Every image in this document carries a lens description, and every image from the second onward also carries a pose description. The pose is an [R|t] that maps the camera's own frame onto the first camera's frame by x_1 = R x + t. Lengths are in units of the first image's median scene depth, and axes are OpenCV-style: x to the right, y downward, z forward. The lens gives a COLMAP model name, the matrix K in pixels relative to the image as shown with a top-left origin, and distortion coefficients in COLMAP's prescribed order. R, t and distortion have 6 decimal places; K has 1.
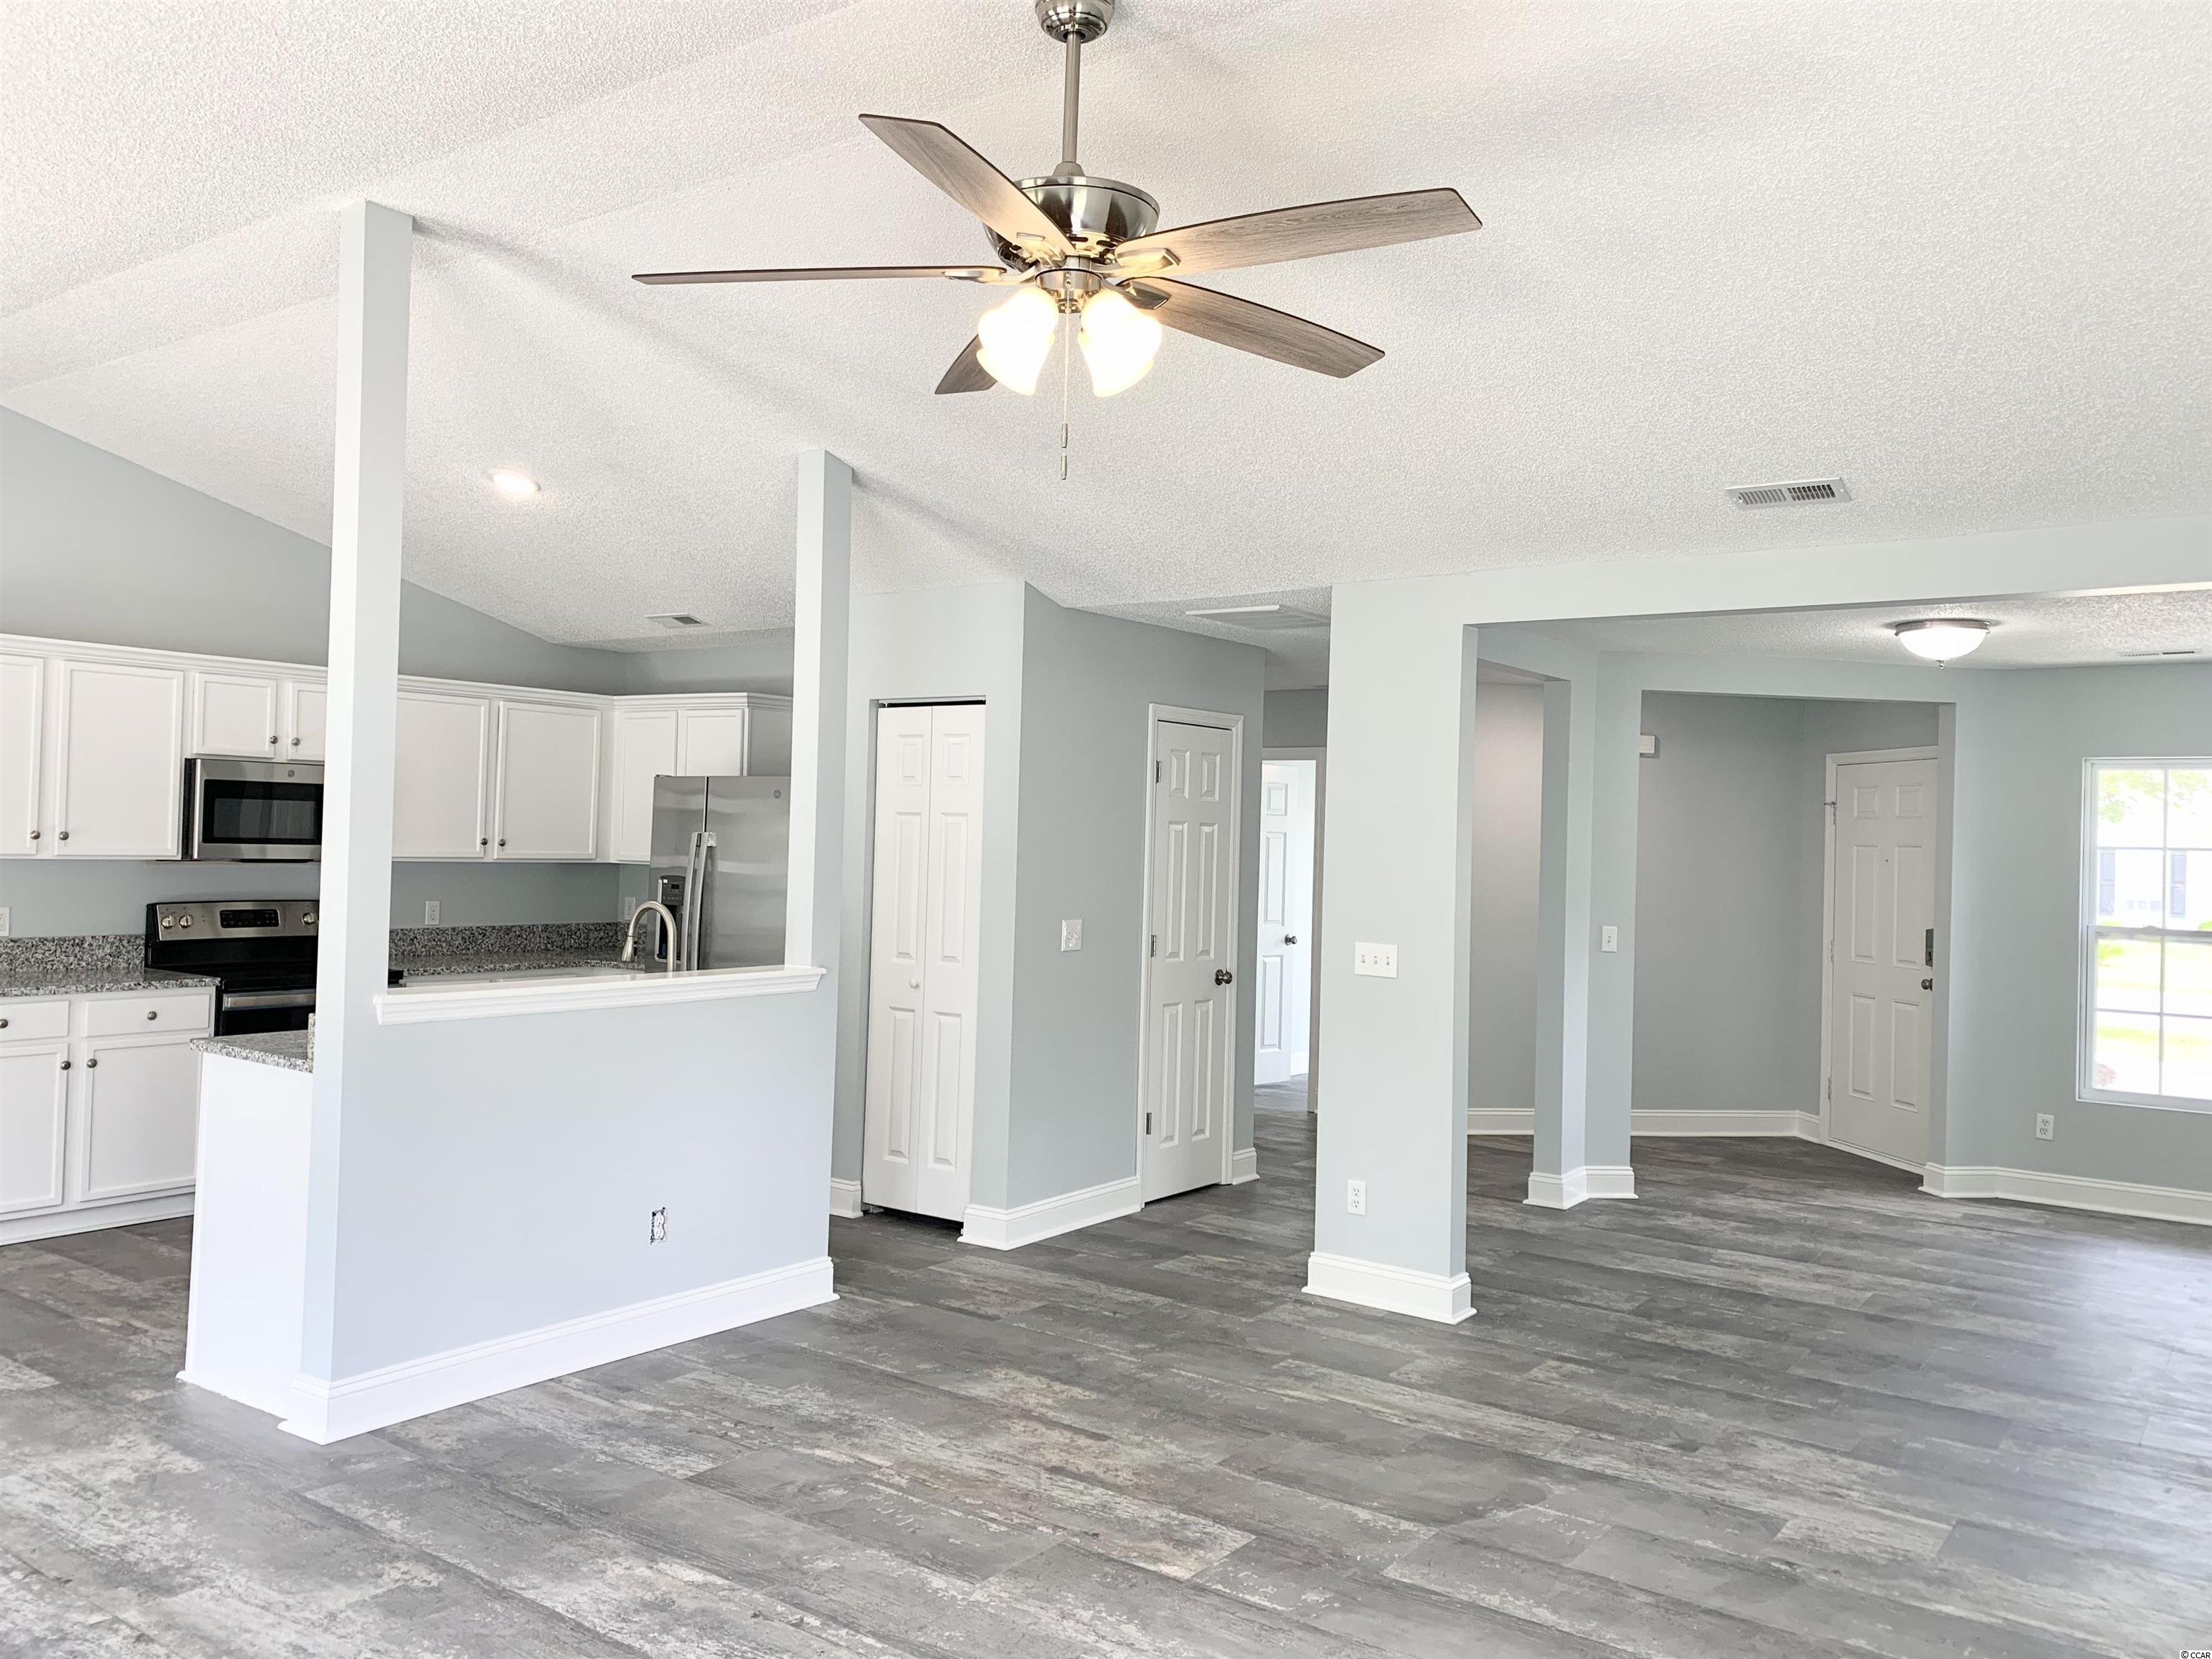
lens RADIAL K [[1686.6, 0, 1099.3], [0, 1686.6, 820.5], [0, 0, 1]] dist [0.039917, -0.034047]
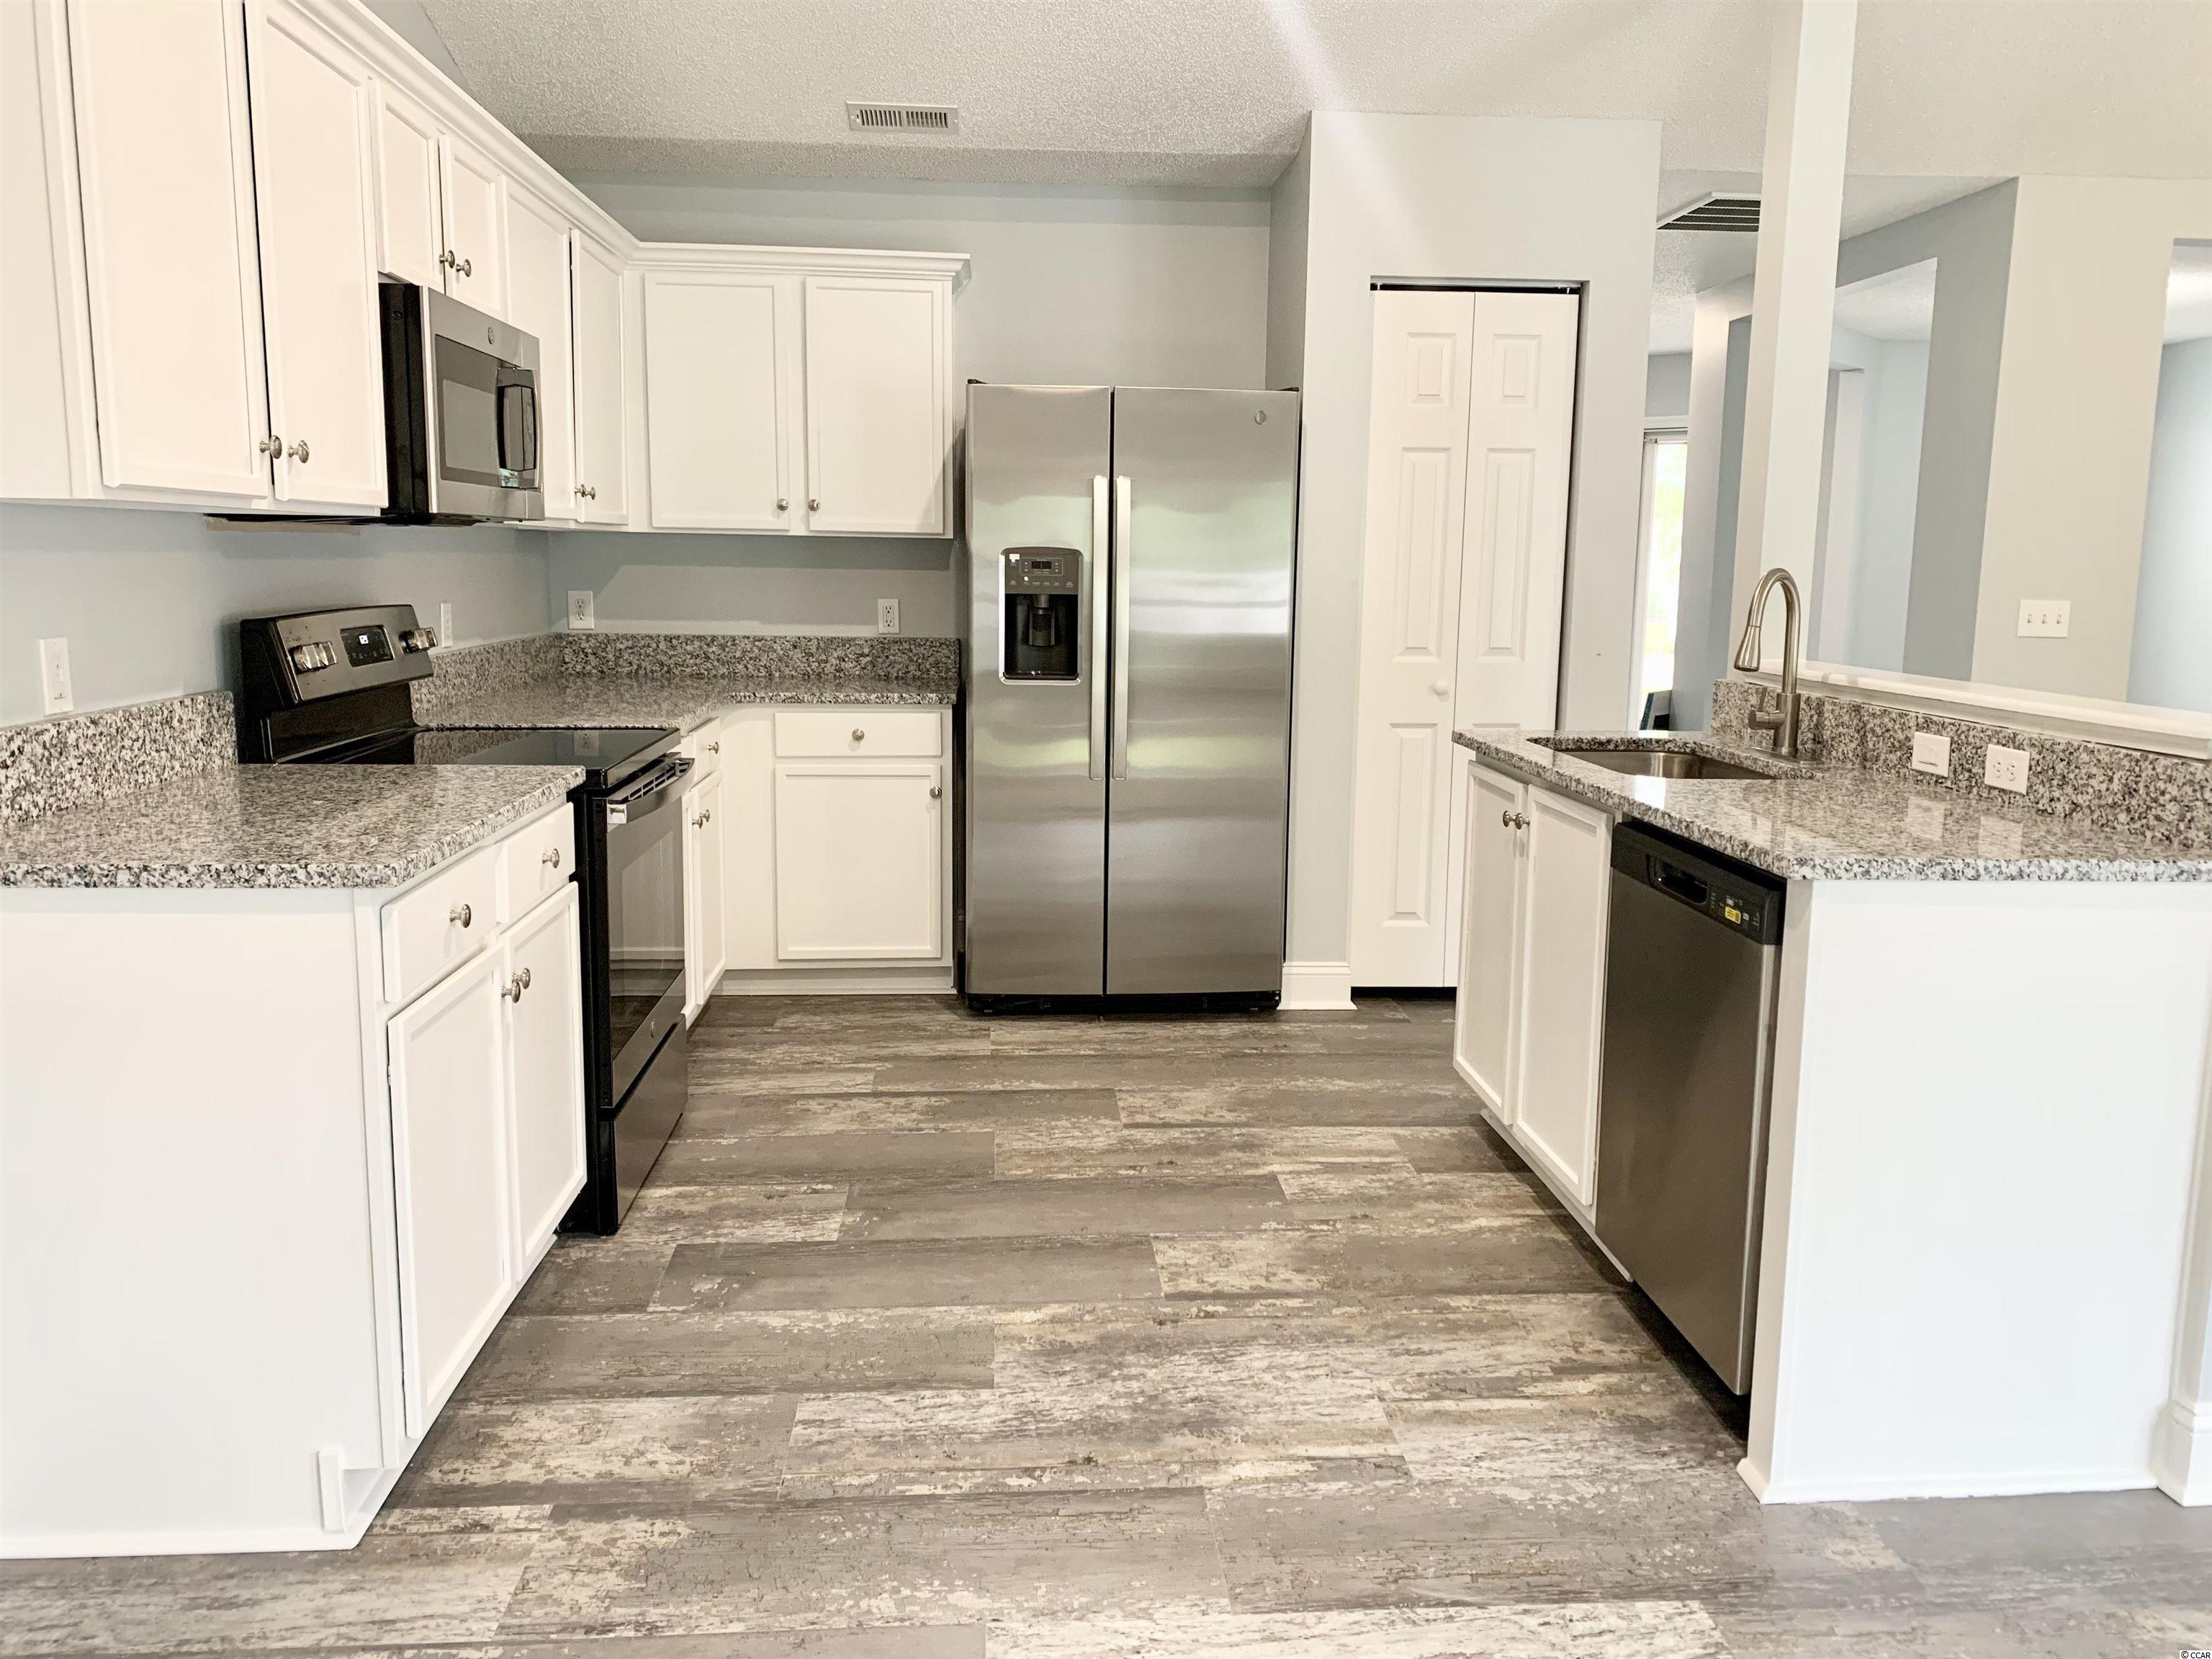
lens RADIAL K [[1686.6, 0, 1115.2], [0, 1686.6, 816.8], [0, 0, 1]] dist [0.039917, -0.034047]
pose [[0.762469, -0.114707, 0.636776, -1.121605], [-0.001359, 0.983874, 0.178858, 0.033906], [-0.647024, -0.137239, 0.750017, 0.865749]]
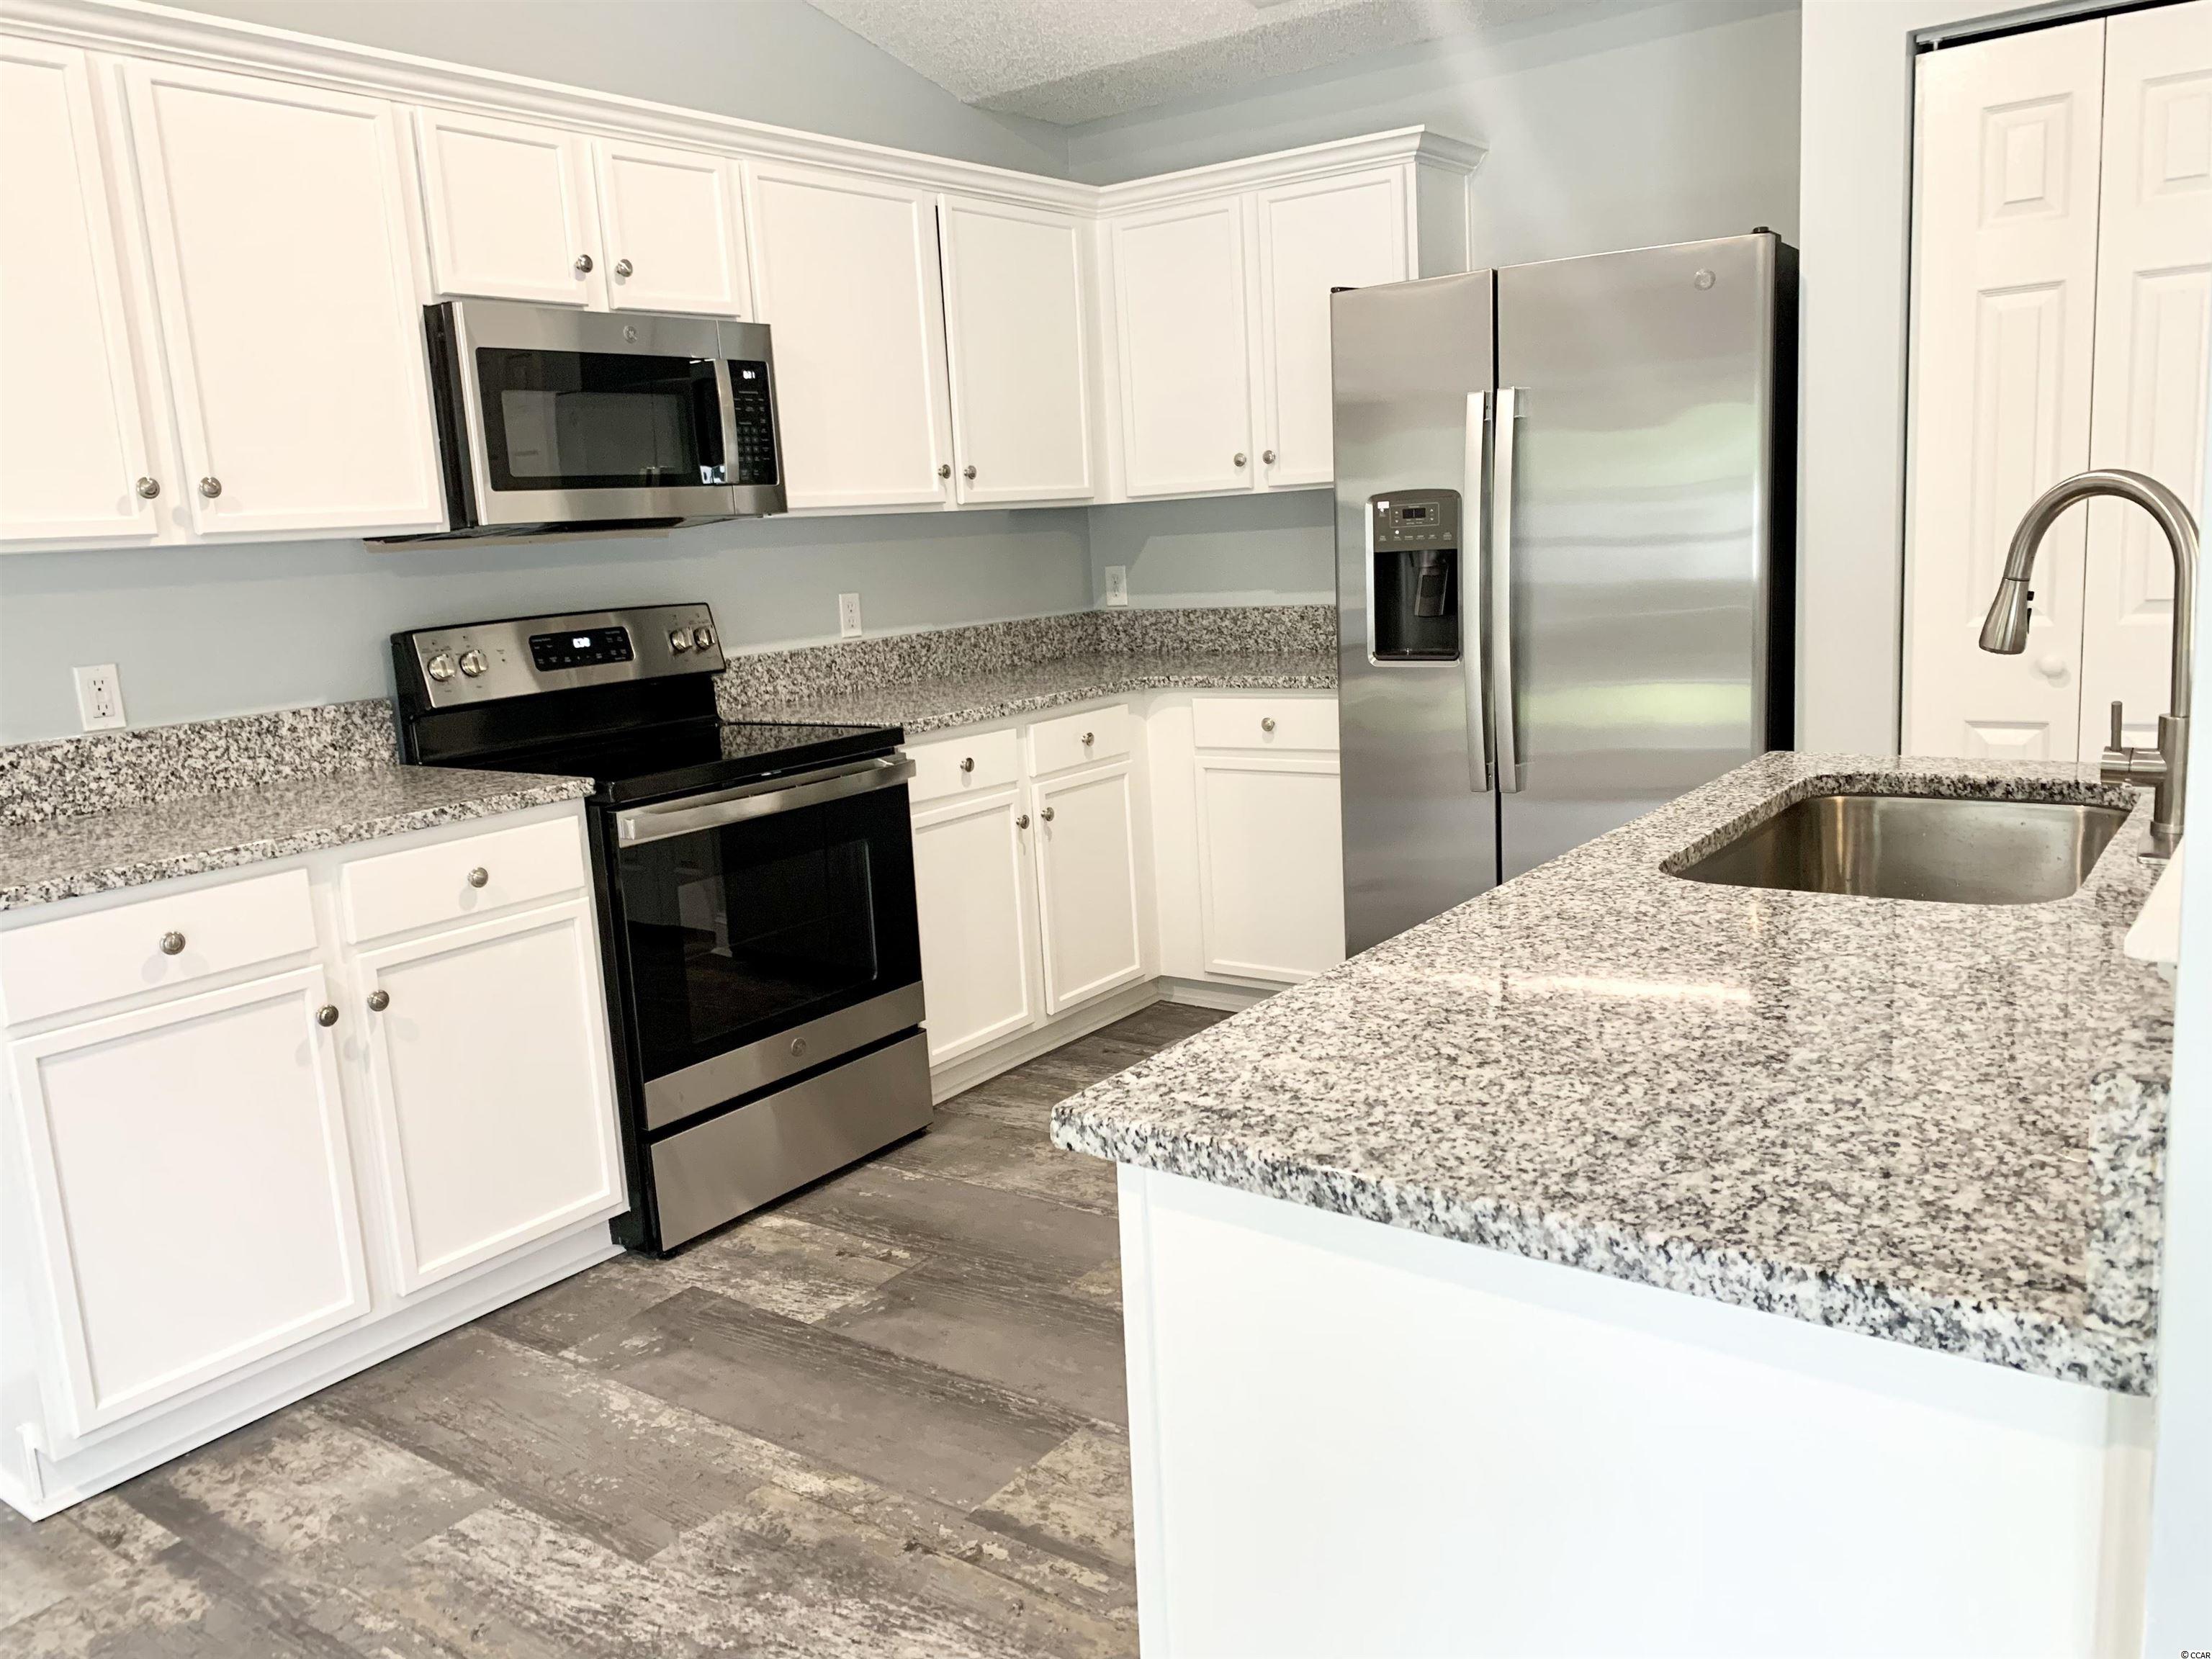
lens RADIAL K [[1686.6, 0, 1108.6], [0, 1686.6, 826.5], [0, 0, 1]] dist [0.039917, -0.034047]
pose [[0.996281, -0.083913, -0.019542, -0.587551], [0.086099, 0.978082, 0.189585, 0.048000], [0.003205, -0.190563, 0.981670, 0.869538]]
